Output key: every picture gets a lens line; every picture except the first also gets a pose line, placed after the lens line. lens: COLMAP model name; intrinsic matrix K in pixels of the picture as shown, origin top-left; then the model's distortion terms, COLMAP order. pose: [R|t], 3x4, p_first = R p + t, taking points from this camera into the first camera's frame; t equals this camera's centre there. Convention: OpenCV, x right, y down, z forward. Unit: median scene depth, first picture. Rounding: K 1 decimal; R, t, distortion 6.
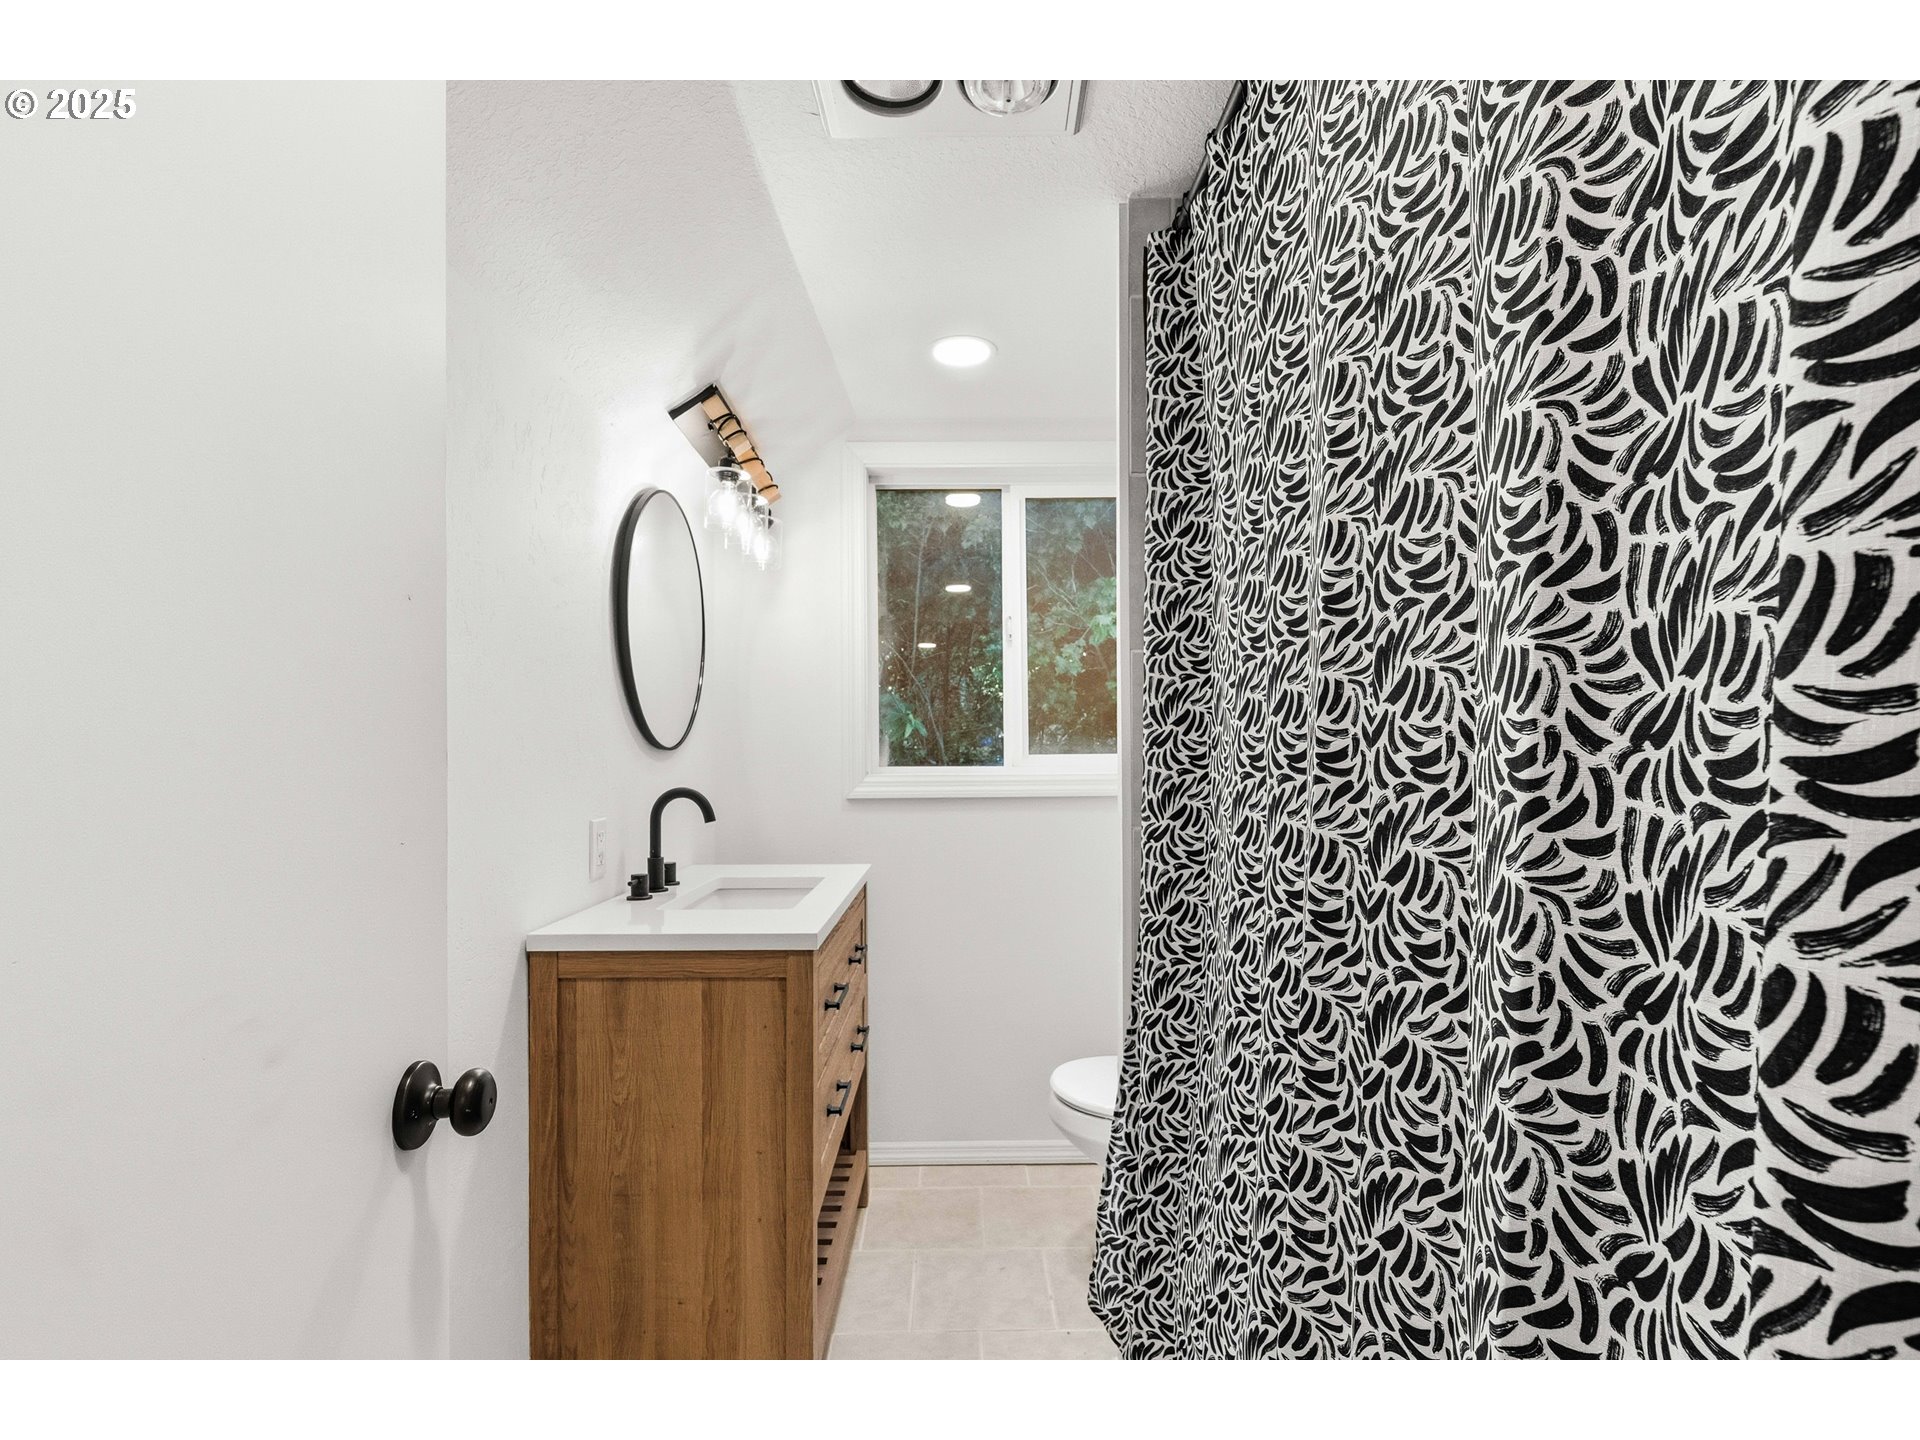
lens RADIAL K [[769.0, 0, 947.8], [0, 769.0, 709.5], [0, 0, 1]] dist [0.000878, 0.000083]
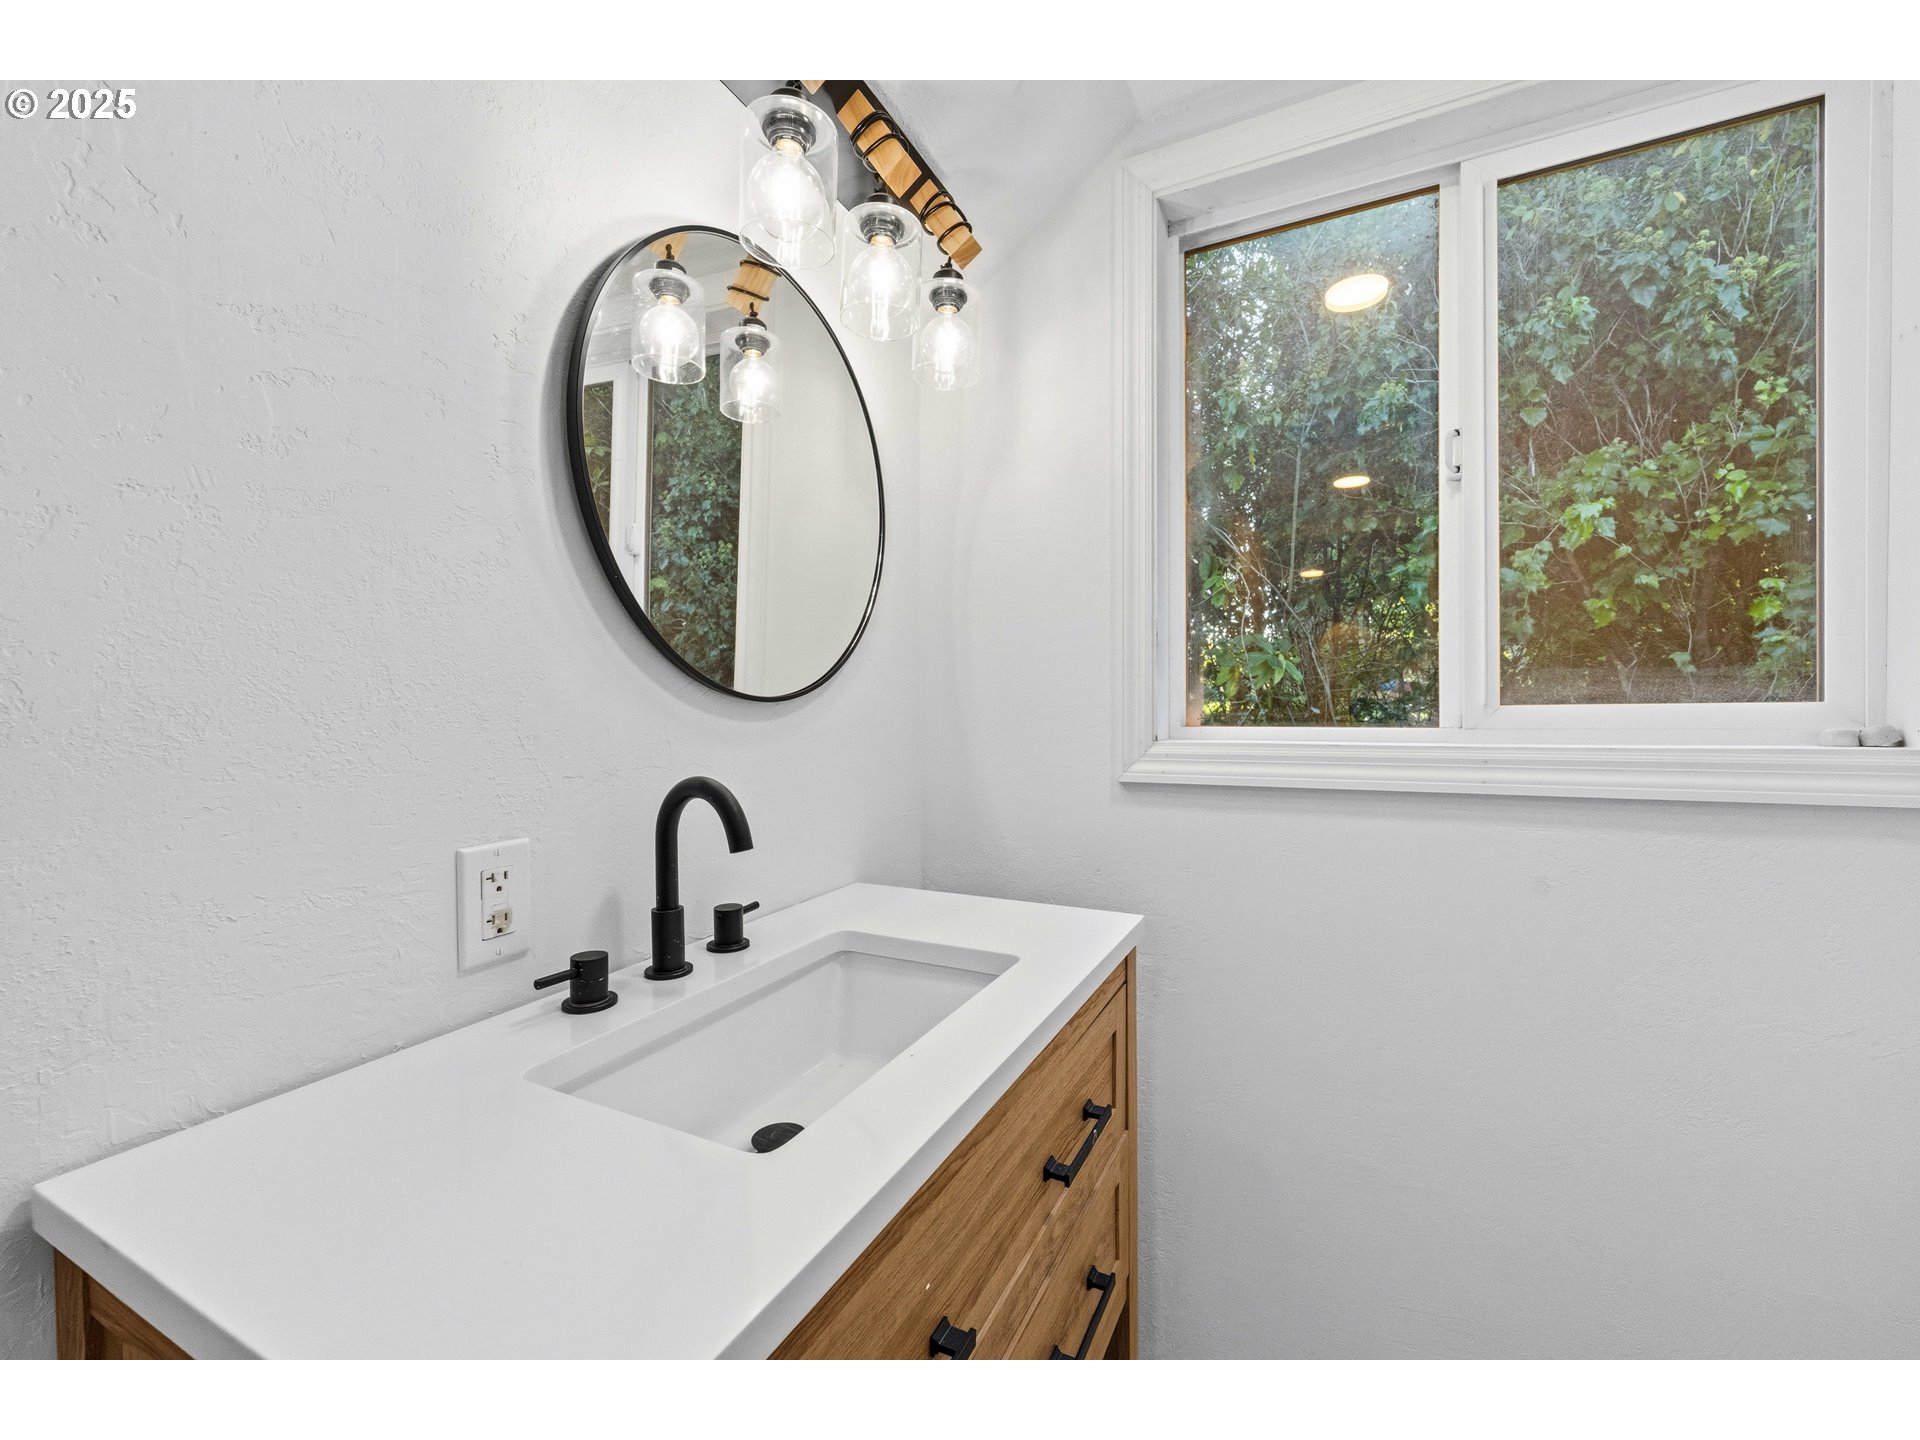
lens RADIAL K [[769.0, 0, 947.8], [0, 769.0, 709.5], [0, 0, 1]] dist [0.000878, 0.000083]
pose [[0.890260, 0.002682, -0.455444, 0.017526], [0.028870, 0.997639, 0.062307, 0.019235], [0.454536, -0.068618, 0.888081, 0.400193]]
